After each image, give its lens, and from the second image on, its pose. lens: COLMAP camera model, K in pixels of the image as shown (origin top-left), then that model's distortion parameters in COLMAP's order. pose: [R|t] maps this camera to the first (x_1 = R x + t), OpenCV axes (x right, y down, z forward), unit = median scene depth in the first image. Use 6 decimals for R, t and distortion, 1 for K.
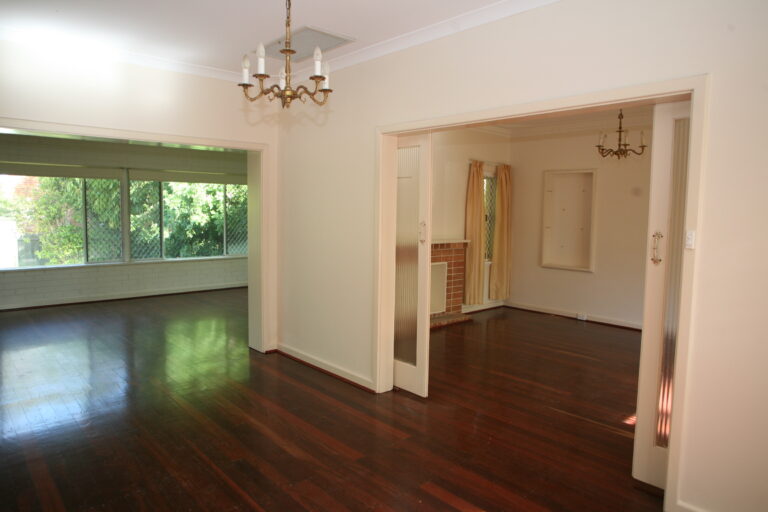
lens RADIAL K [[515.0, 0, 384.0], [0, 515.0, 256.0], [0, 0, 1]] dist [0.010556, 0.003846]
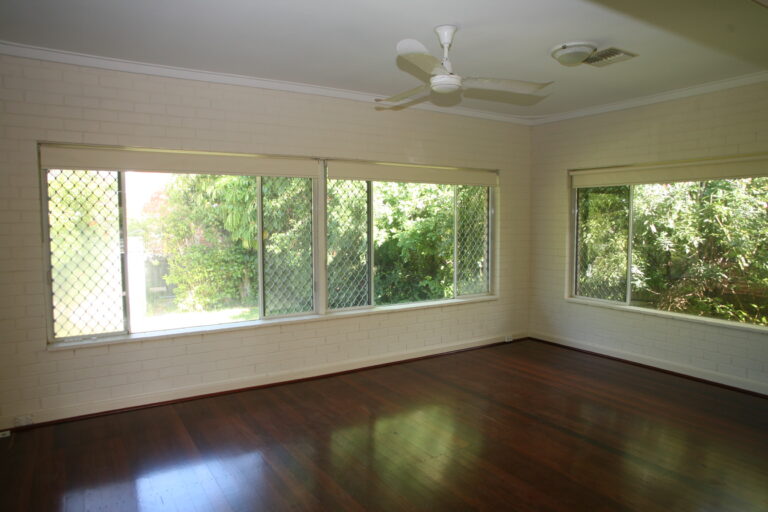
lens RADIAL K [[528.0, 0, 384.0], [0, 528.0, 256.0], [0, 0, 1]] dist [-0.003702, -0.000520]
pose [[0.984036, -0.002112, -0.177954, -0.192108], [-0.002476, 0.999670, -0.025555, -0.025006], [0.177950, 0.025587, 0.983707, 0.247588]]
